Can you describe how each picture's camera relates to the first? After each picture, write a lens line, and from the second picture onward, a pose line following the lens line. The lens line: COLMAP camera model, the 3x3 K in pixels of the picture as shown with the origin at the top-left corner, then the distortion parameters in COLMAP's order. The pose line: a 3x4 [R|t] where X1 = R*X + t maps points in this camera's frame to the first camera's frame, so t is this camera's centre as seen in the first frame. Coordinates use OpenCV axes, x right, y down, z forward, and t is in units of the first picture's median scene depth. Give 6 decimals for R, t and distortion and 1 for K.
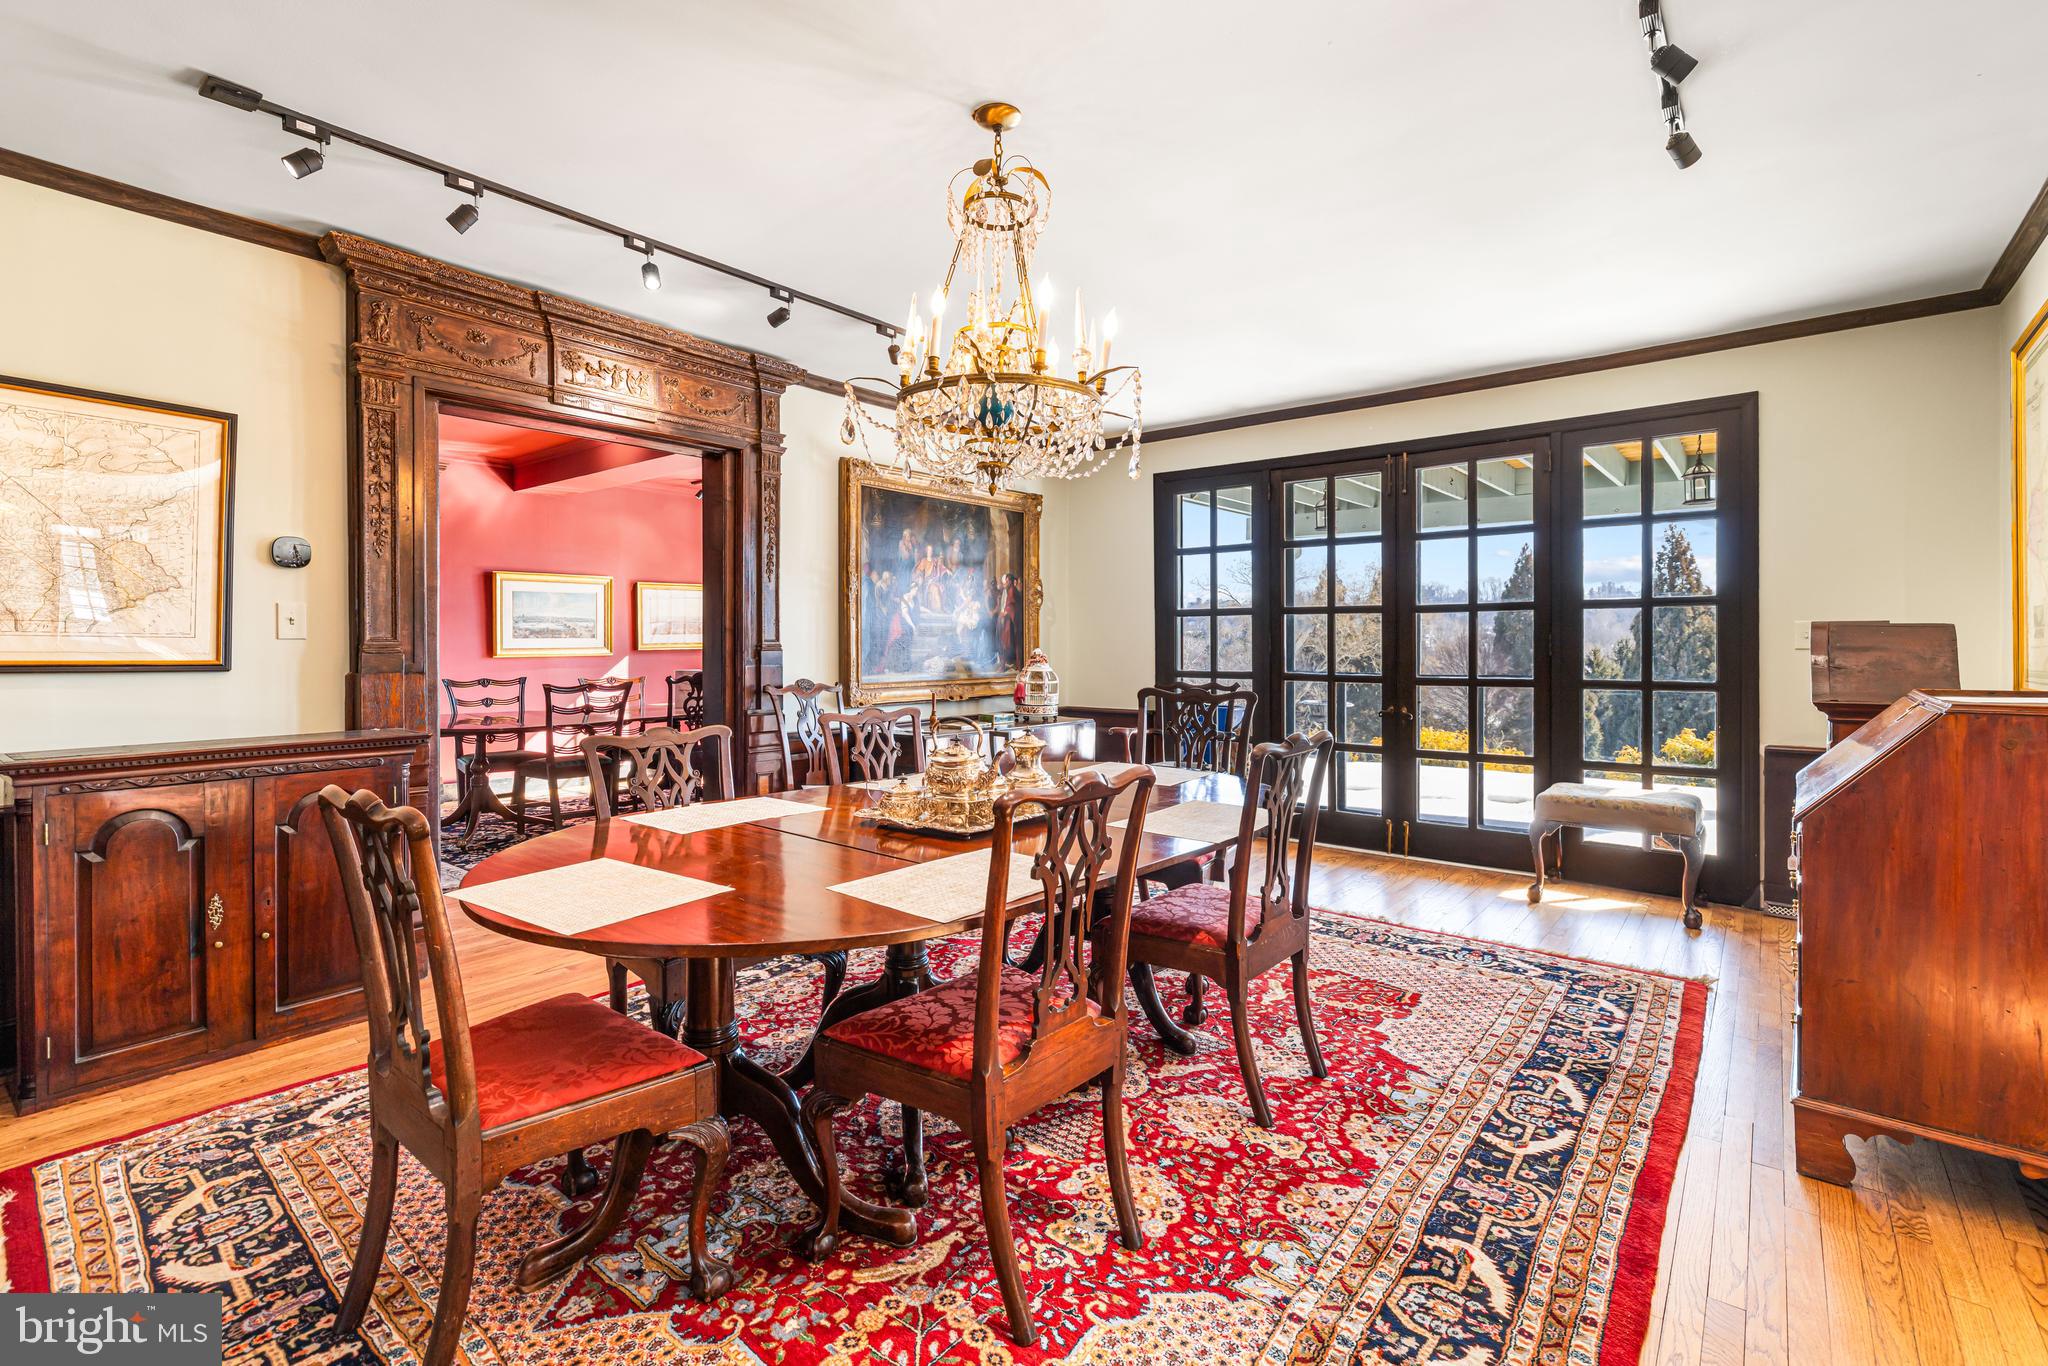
lens RADIAL K [[924.2, 0, 1021.4], [0, 924.2, 642.7], [0, 0, 1]] dist [0.003253, 0.000190]
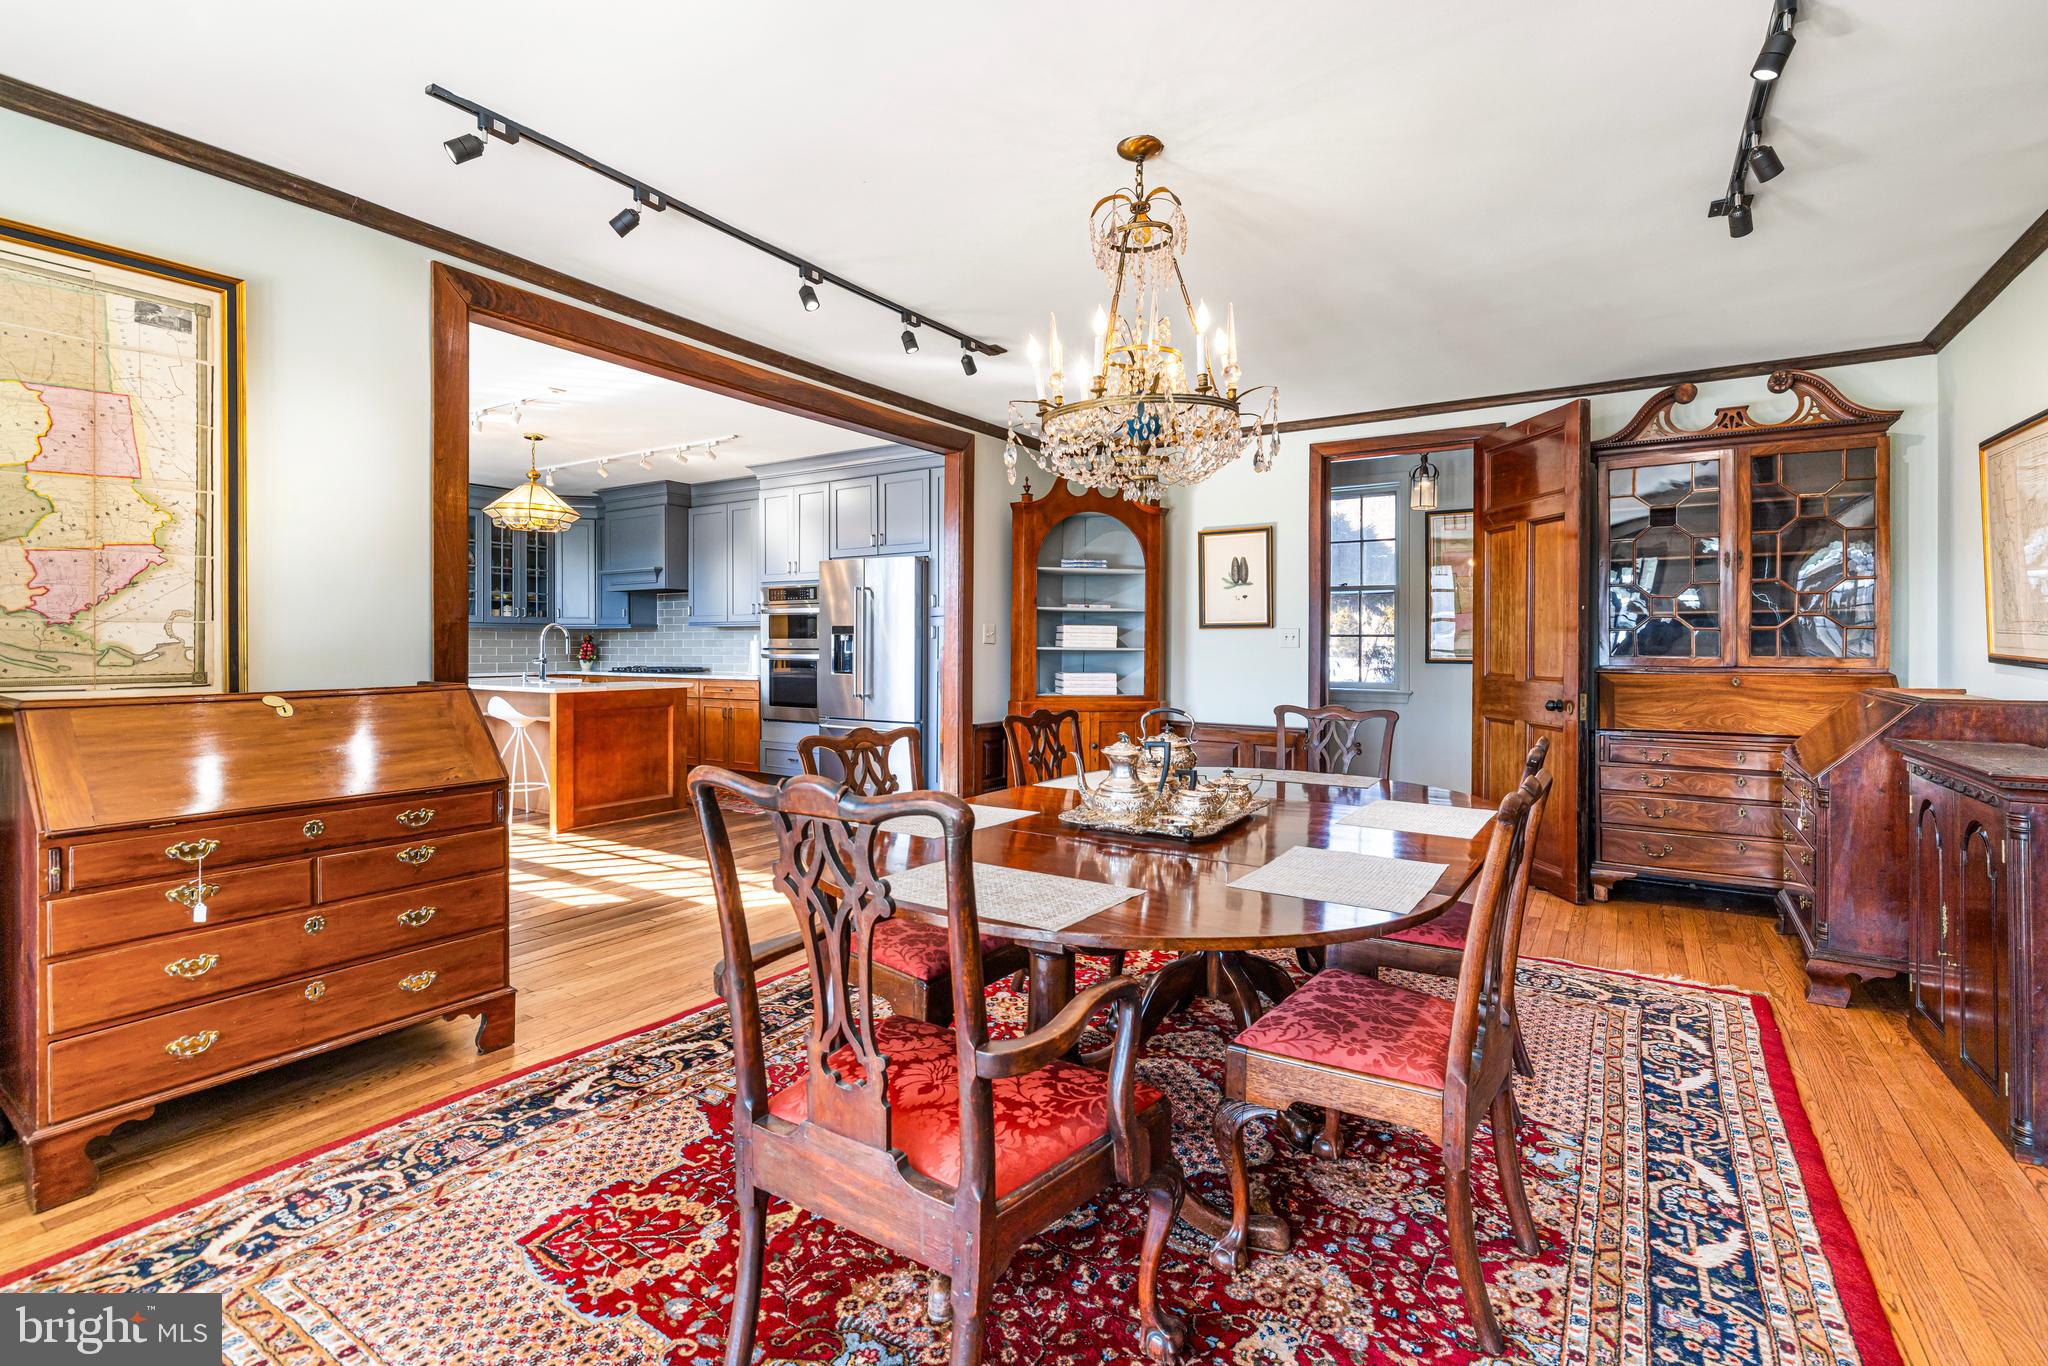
lens RADIAL K [[924.2, 0, 1021.4], [0, 924.2, 642.7], [0, 0, 1]] dist [0.003253, 0.000190]
pose [[-0.994089, -0.002817, -0.108533, 0.189288], [-0.002792, 0.999996, -0.000389, -0.000001], [0.108534, -0.000084, -0.994093, 1.713191]]
